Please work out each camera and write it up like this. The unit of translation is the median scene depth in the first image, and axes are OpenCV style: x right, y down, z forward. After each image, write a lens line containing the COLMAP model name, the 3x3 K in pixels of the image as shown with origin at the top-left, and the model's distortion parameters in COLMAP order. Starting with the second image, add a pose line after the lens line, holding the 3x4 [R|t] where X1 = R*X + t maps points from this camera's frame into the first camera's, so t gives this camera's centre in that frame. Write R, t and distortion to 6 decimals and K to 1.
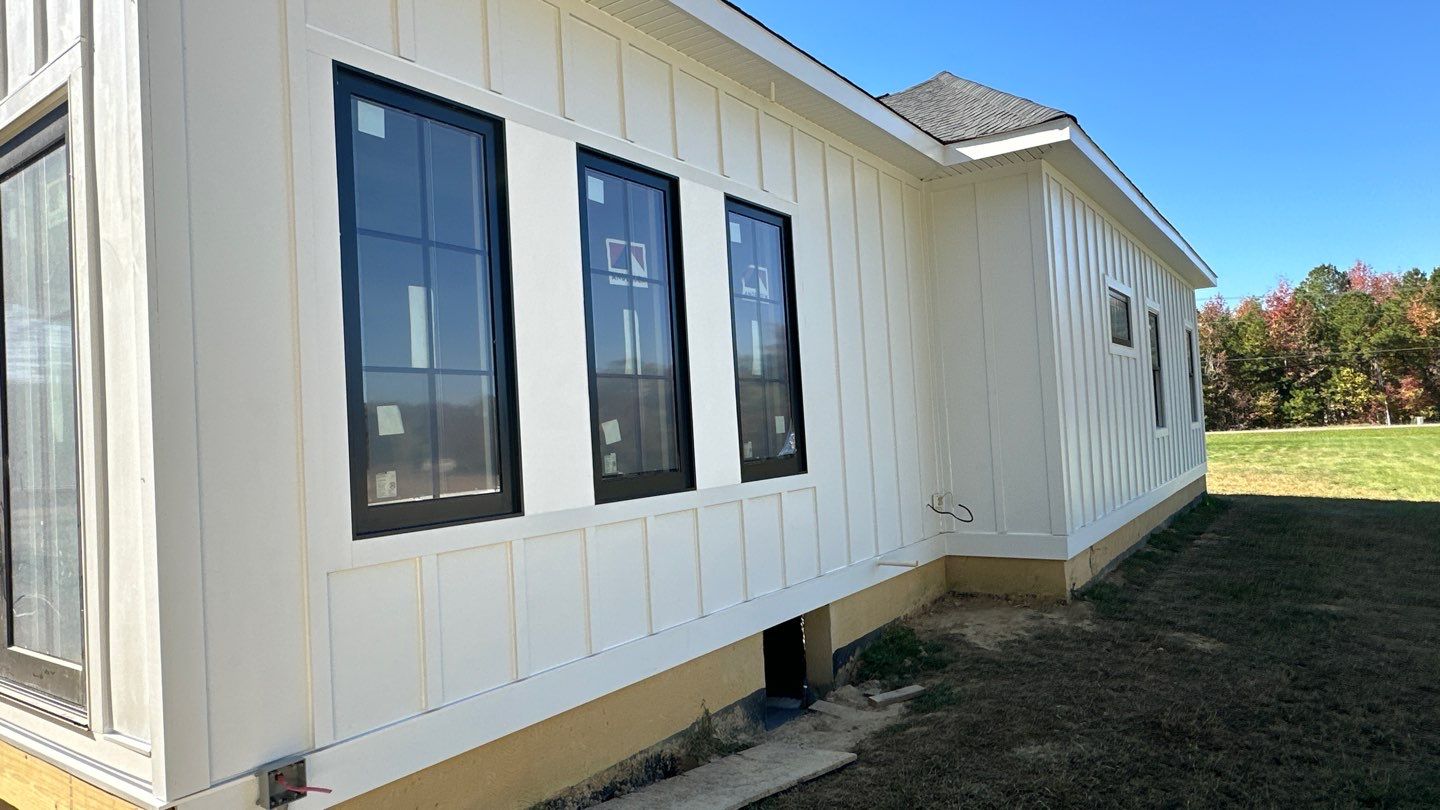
lens RADIAL K [[867.8, 0, 719.1], [0, 867.8, 406.8], [0, 0, 1]] dist [-0.005632, 0.001310]
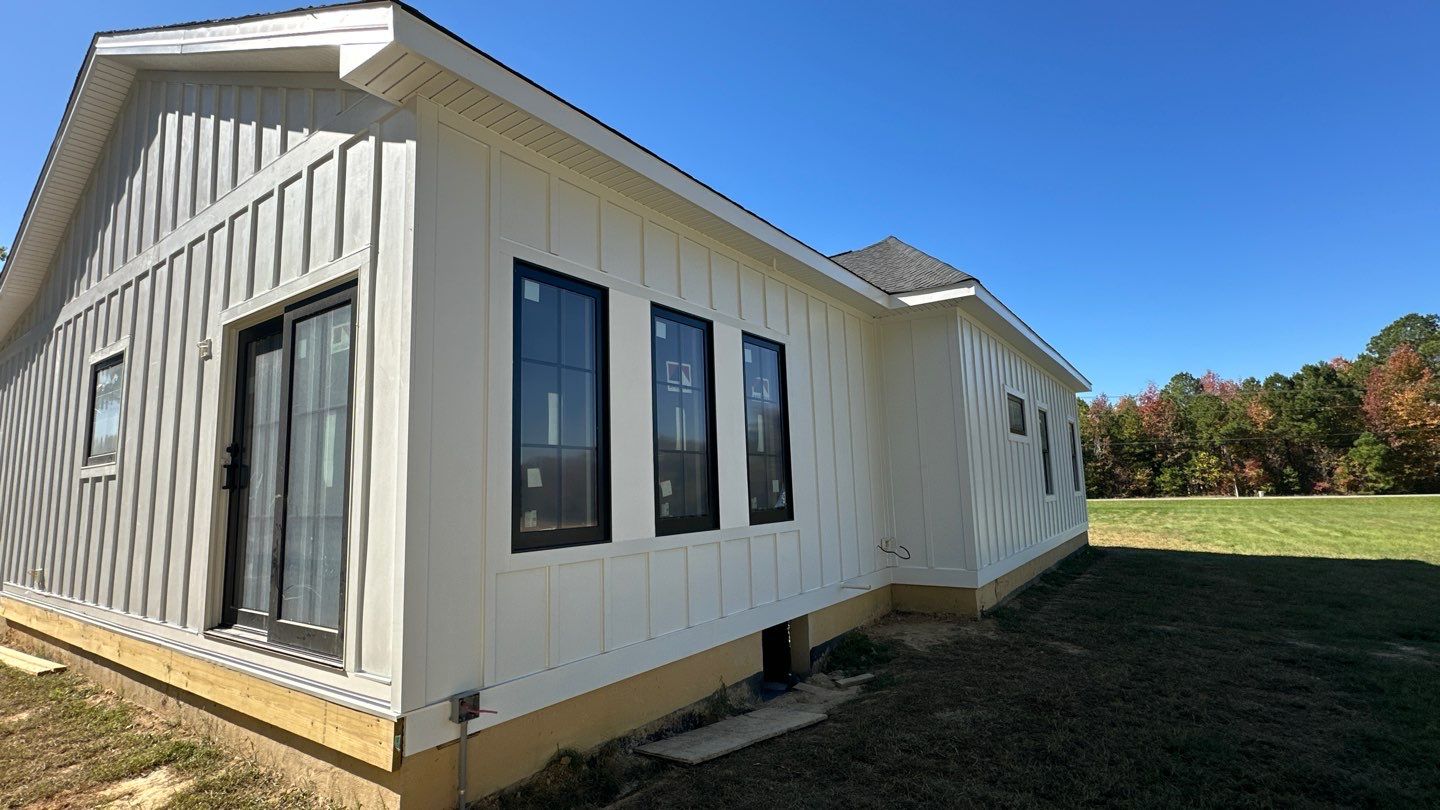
lens RADIAL K [[668.9, 0, 722.5], [0, 668.9, 406.1], [0, 0, 1]] dist [-0.002938, 0.000719]
pose [[0.999720, 0.023584, 0.002125, -0.029479], [-0.023271, 0.995103, -0.096068, -0.003574], [-0.004381, 0.095992, 0.995372, -0.156108]]
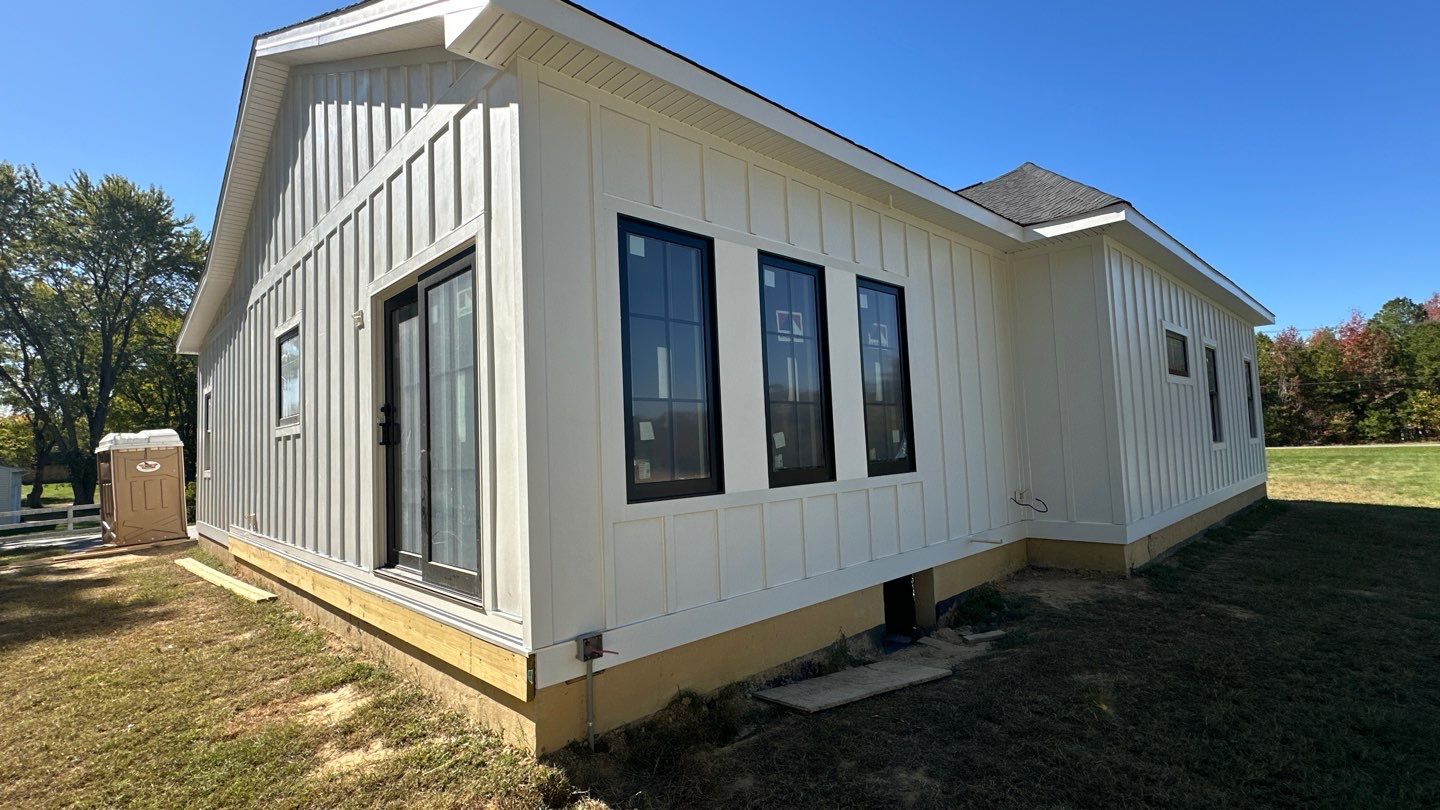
lens RADIAL K [[668.9, 0, 720.8], [0, 668.9, 406.3], [0, 0, 1]] dist [-0.002938, 0.000719]
pose [[0.982876, 0.002548, -0.184252, -0.010435], [-0.006693, 0.999738, -0.021879, -0.002669], [0.184148, 0.022738, 0.982635, -0.136540]]
